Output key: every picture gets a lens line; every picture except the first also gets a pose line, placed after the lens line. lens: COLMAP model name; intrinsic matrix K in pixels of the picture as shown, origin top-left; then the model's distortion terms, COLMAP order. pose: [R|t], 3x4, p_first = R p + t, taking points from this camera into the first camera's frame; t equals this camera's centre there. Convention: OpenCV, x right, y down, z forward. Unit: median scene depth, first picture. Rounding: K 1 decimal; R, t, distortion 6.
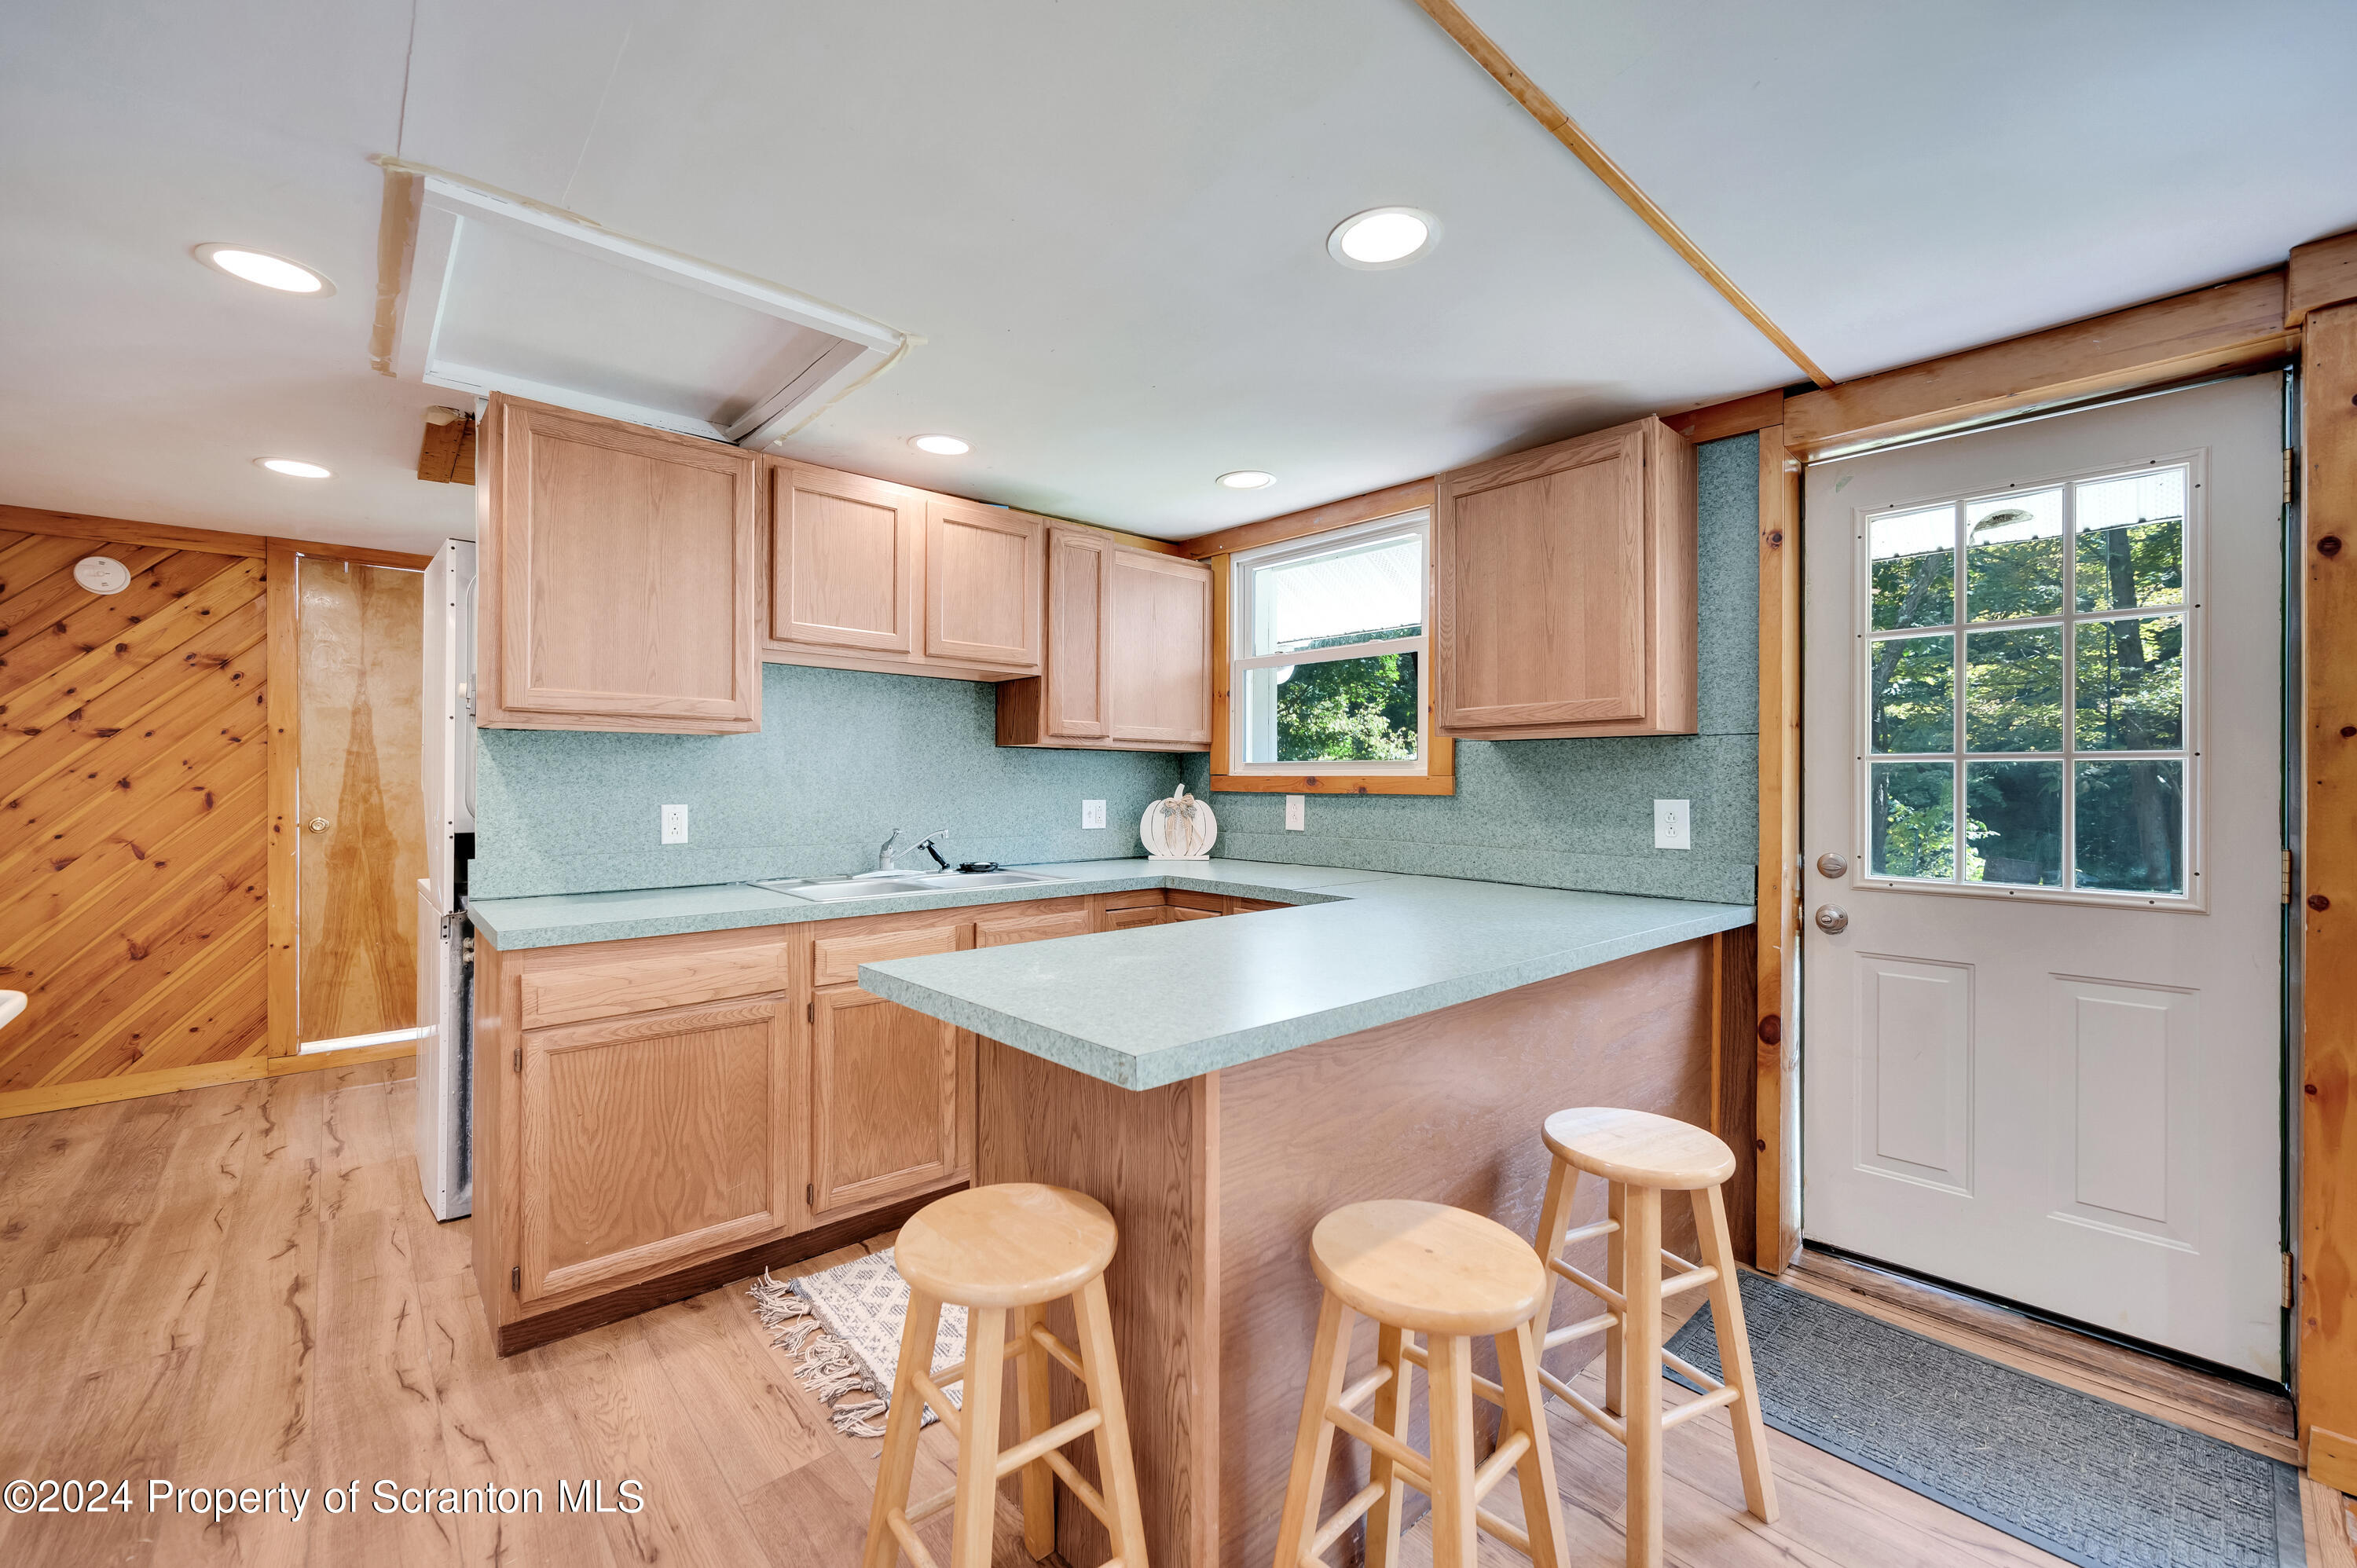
lens RADIAL K [[955.8, 0, 1178.5], [0, 955.8, 784.0], [0, 0, 1]] dist [-0.000166, 0.000215]
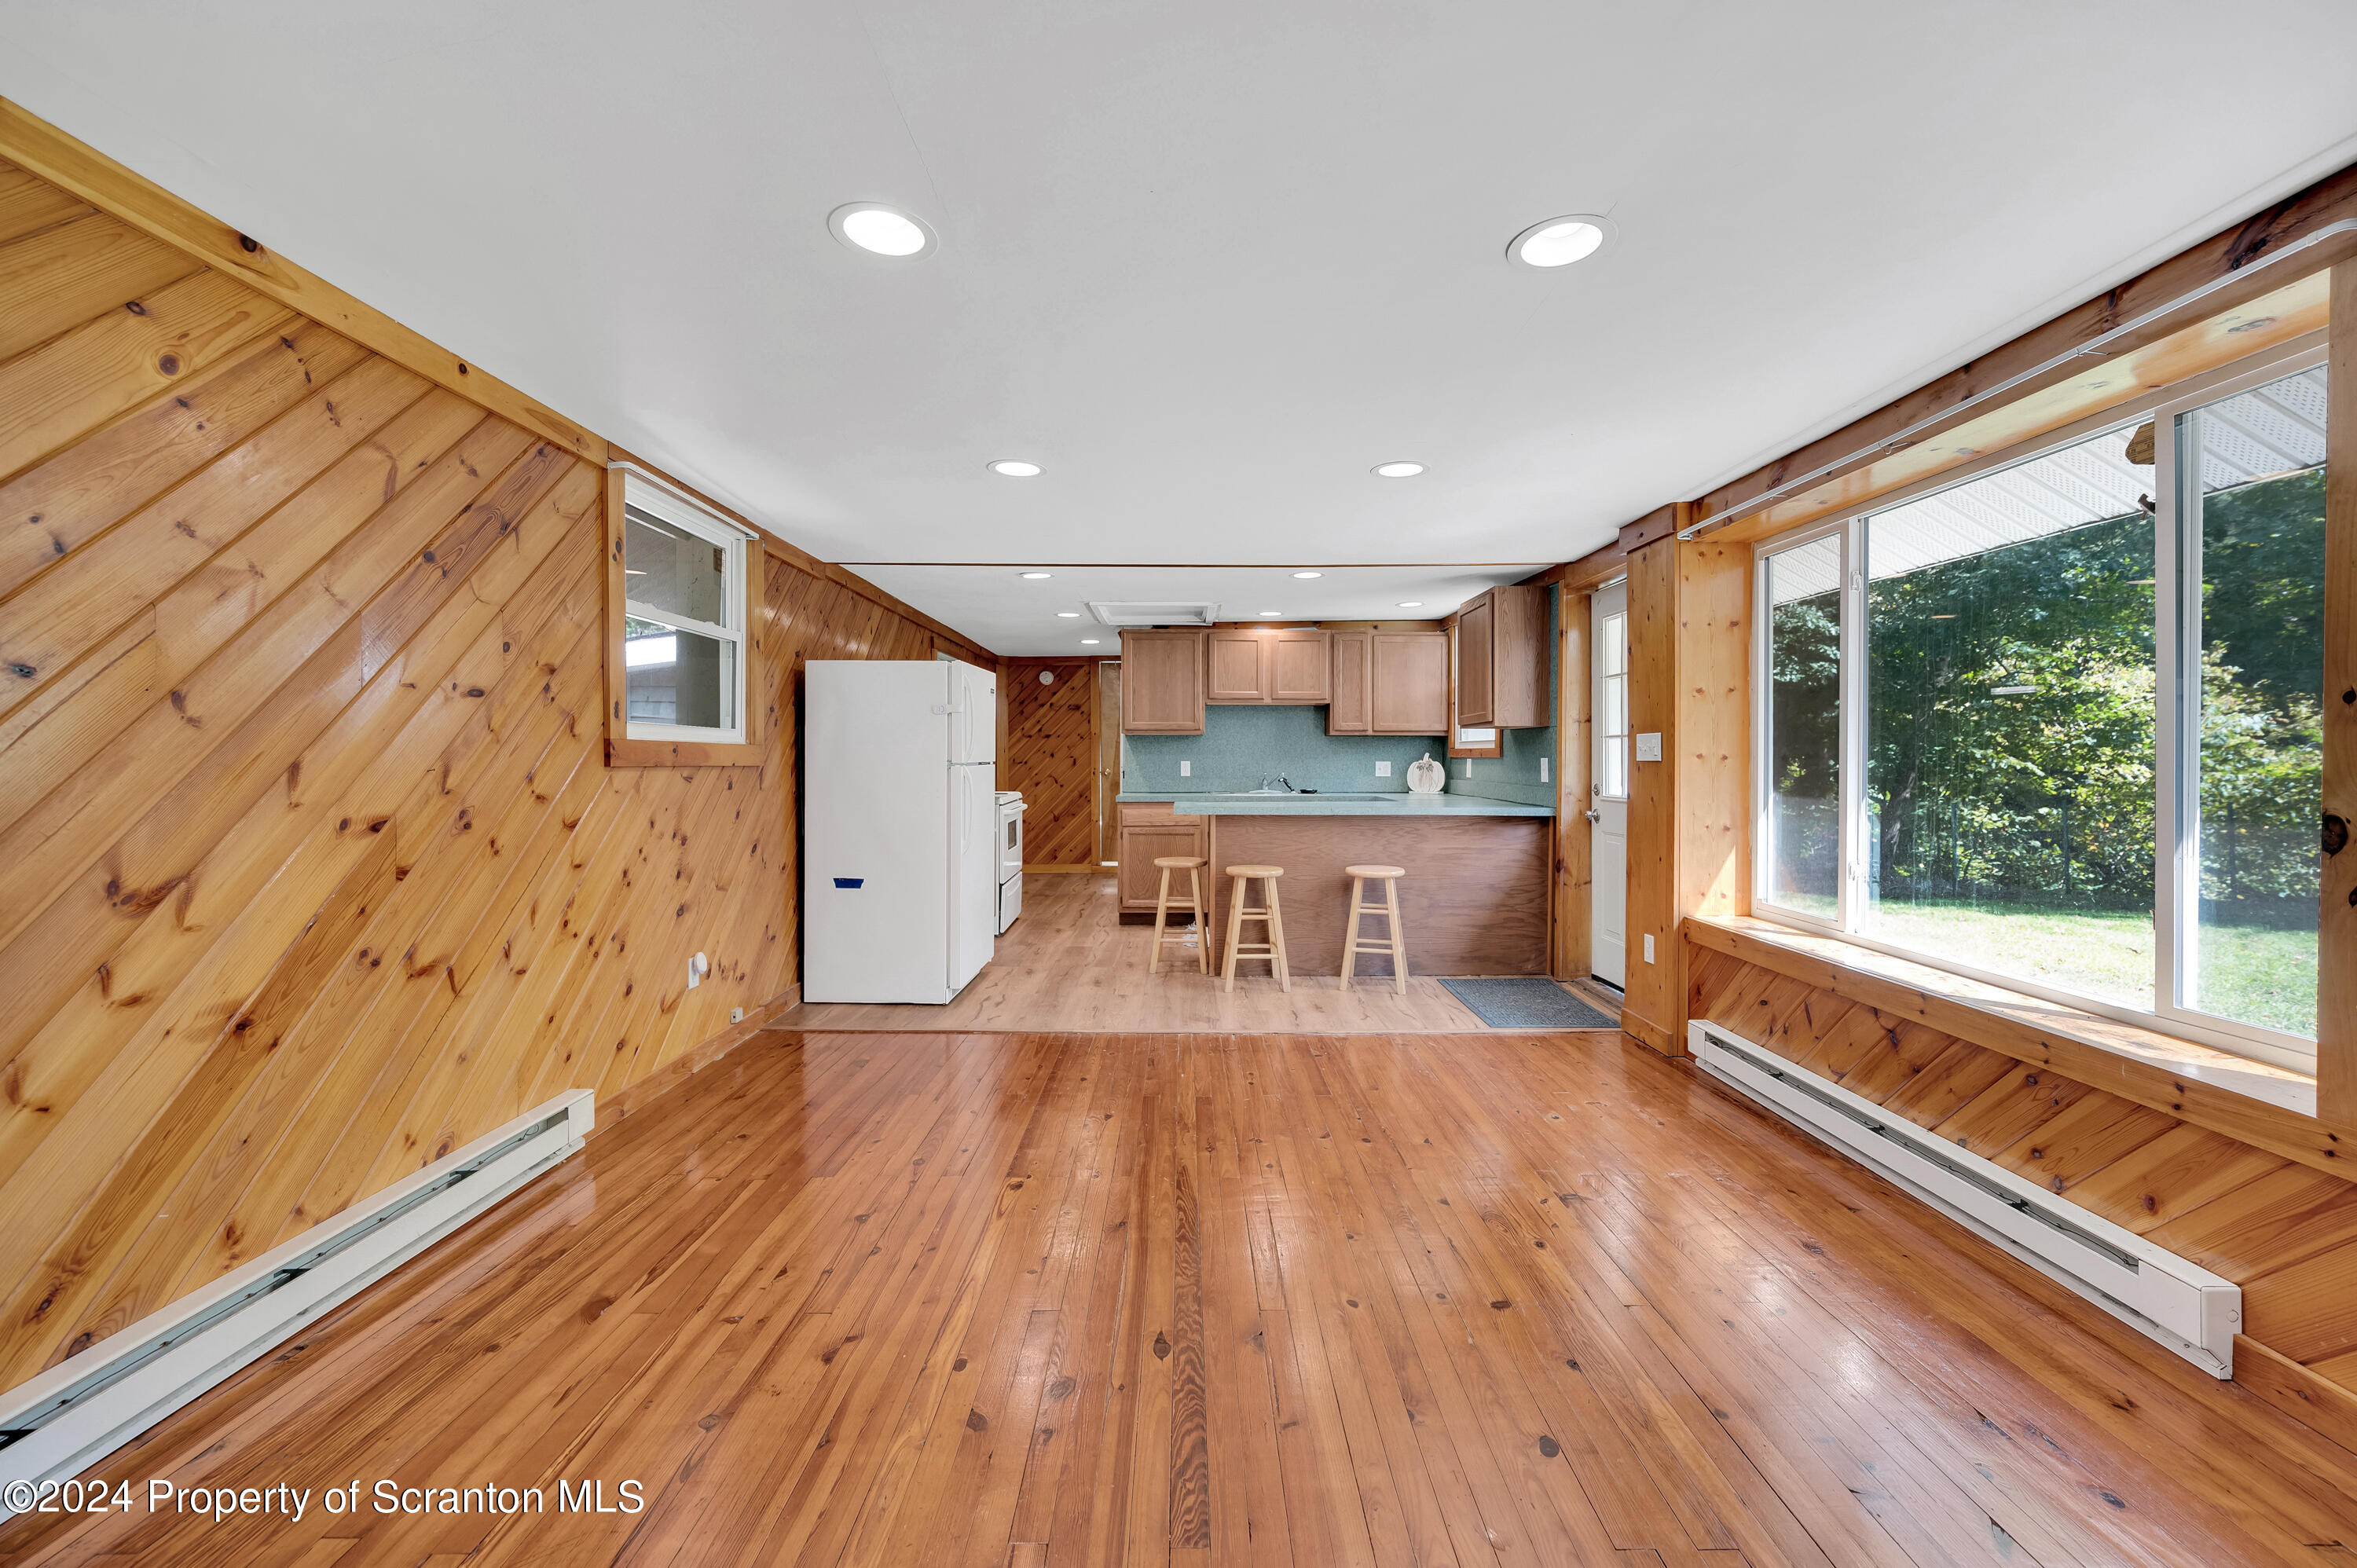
lens RADIAL K [[955.8, 0, 1178.5], [0, 955.8, 784.0], [0, 0, 1]] dist [-0.000166, 0.000215]
pose [[0.745949, 0.015390, -0.665825, 0.929788], [0.001222, 0.999700, 0.024476, 0.014975], [0.666002, -0.019072, 0.745706, -0.749823]]
